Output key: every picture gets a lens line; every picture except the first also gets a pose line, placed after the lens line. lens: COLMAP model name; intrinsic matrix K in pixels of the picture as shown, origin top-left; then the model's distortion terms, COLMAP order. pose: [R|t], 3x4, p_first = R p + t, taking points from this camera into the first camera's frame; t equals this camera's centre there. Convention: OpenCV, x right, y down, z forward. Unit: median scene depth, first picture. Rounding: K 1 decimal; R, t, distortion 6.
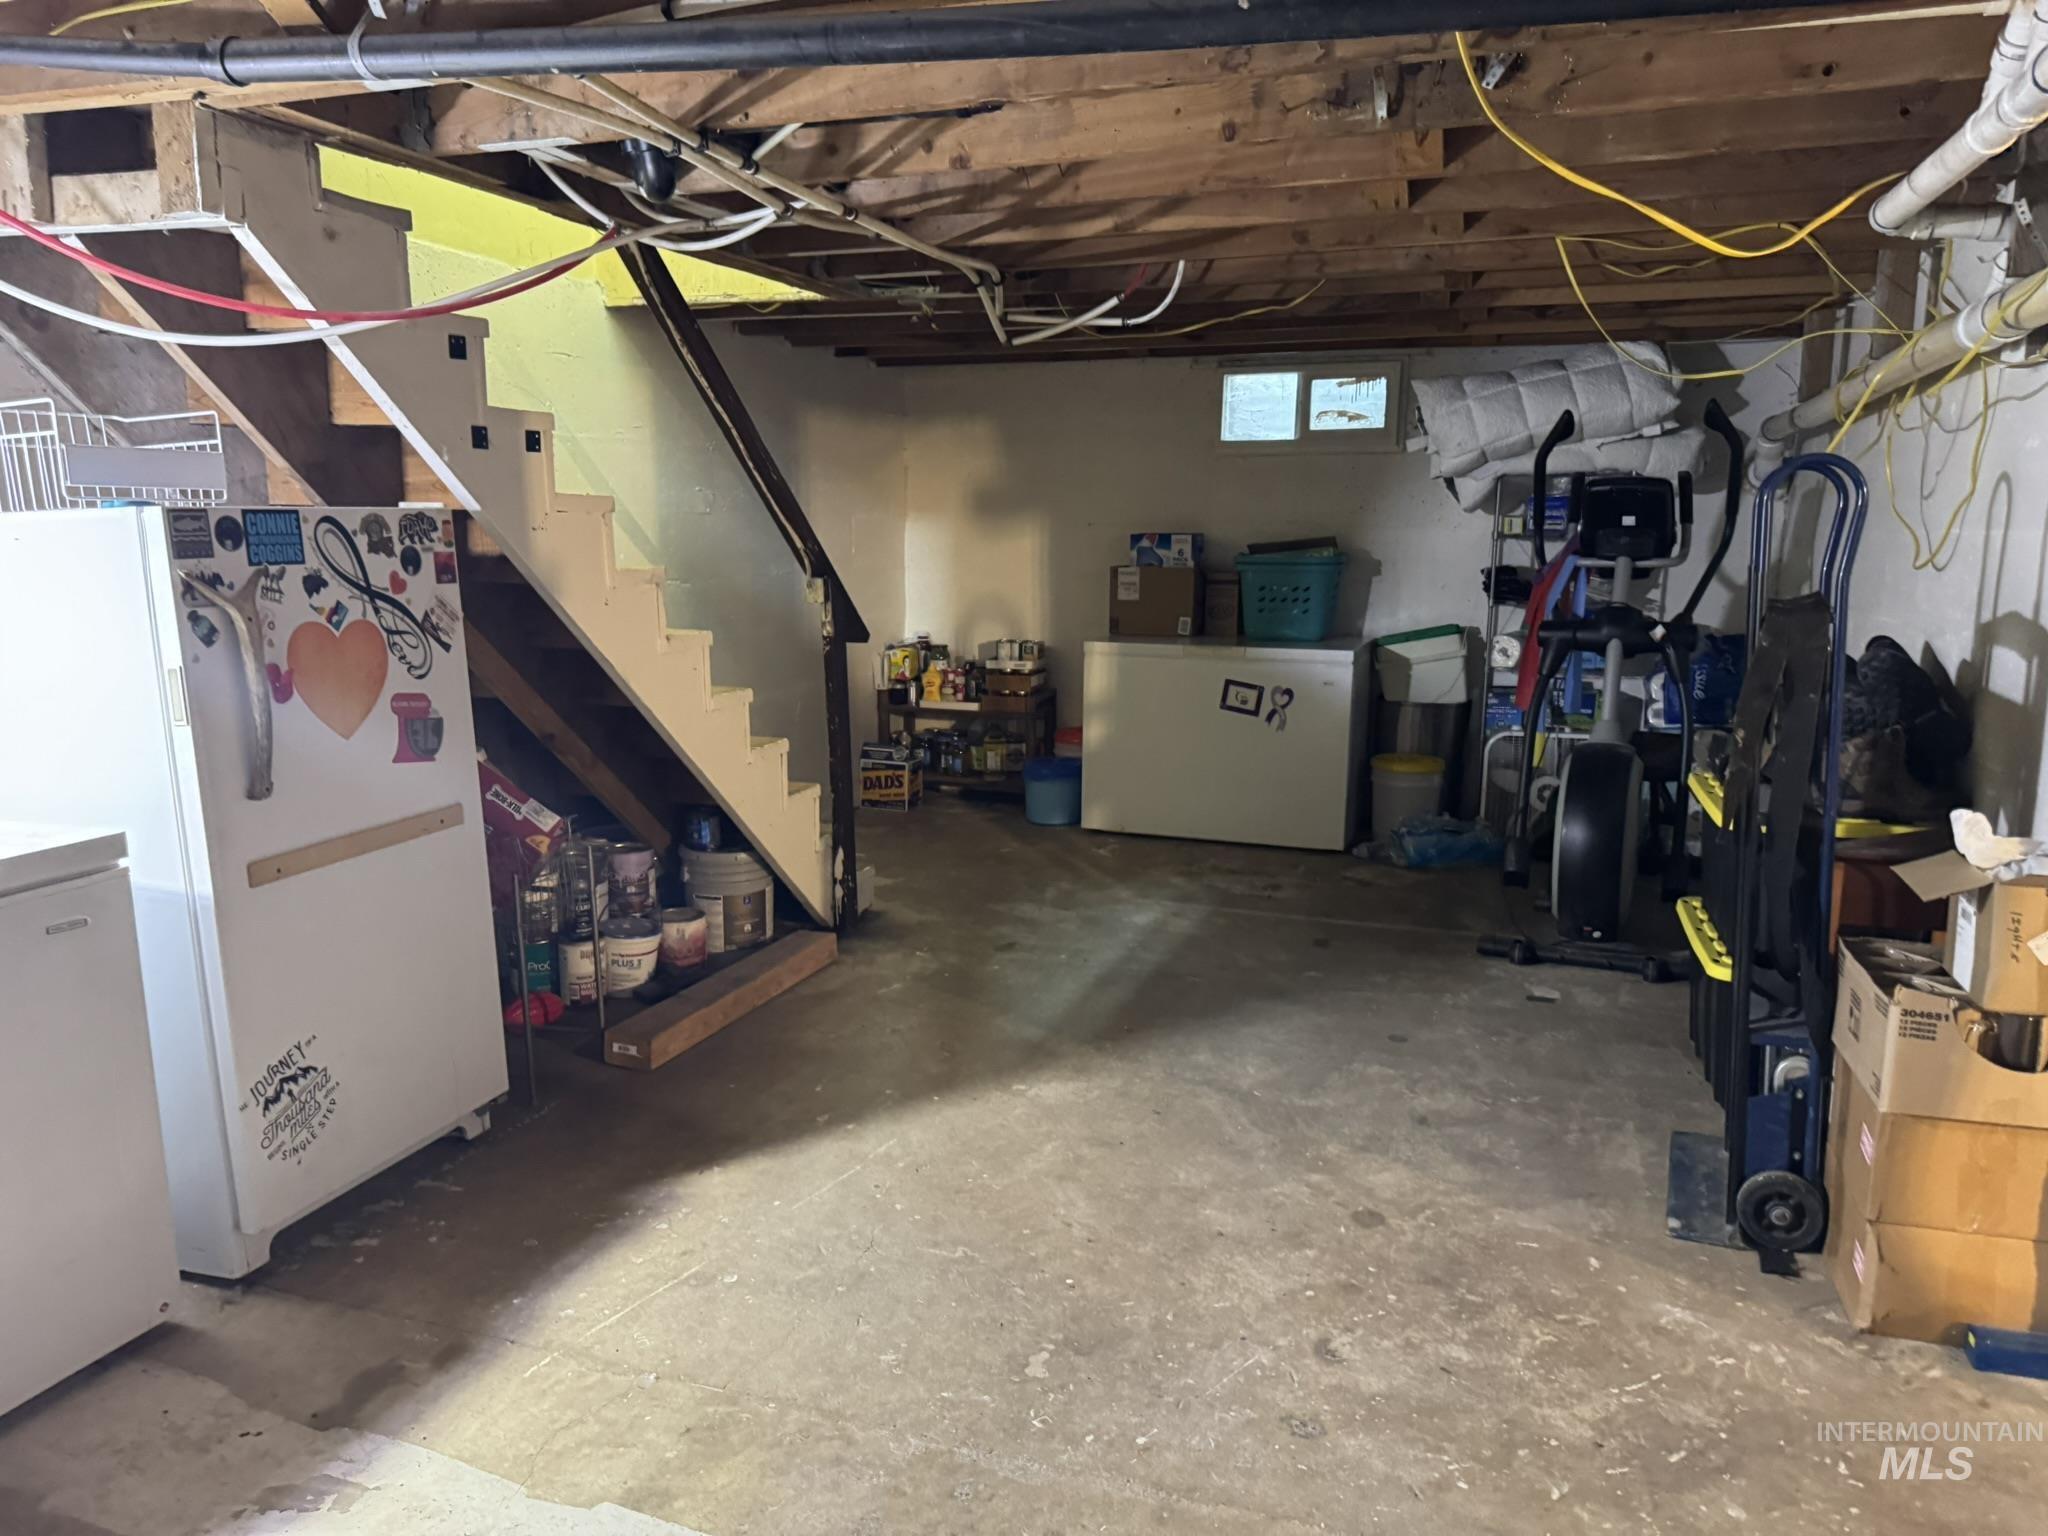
lens RADIAL K [[1420.3, 0, 1024.0], [0, 1420.3, 768.0], [0, 0, 1]] dist [-0.002430, -0.007845]
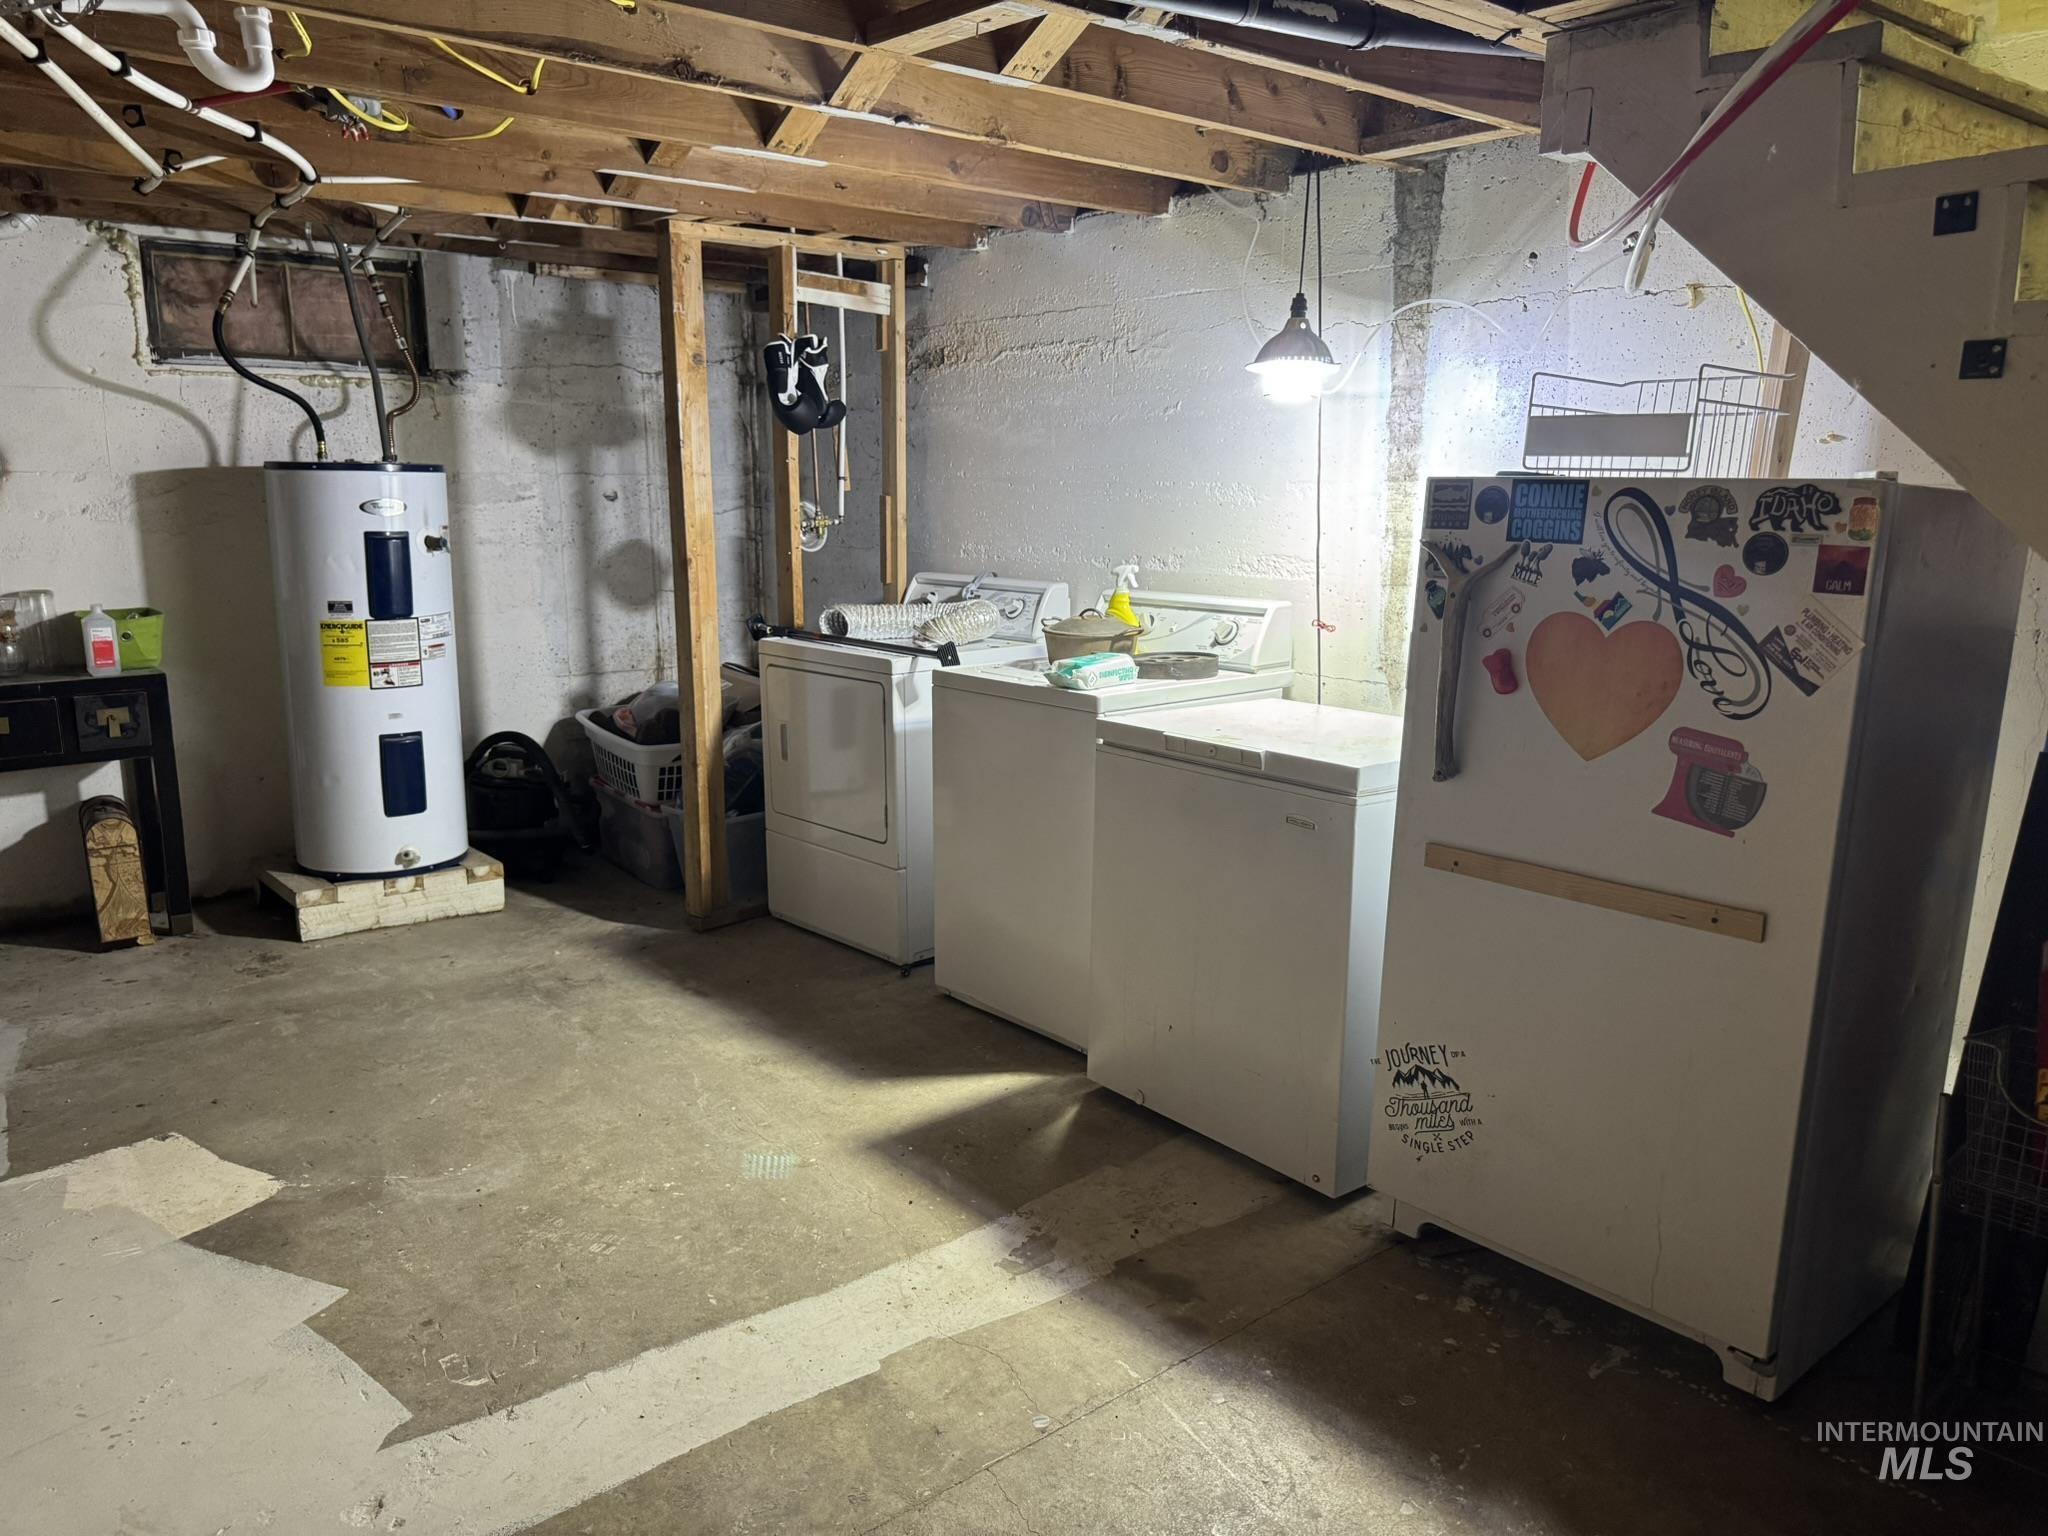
lens RADIAL K [[1448.5, 0, 1024.0], [0, 1448.5, 768.0], [0, 0, 1]] dist [0.091906, -0.130750]
pose [[-0.501454, 0.163514, -0.849592, 0.413459], [-0.164446, 0.946064, 0.279142, -0.201264], [0.849412, 0.279690, -0.447519, 1.114005]]
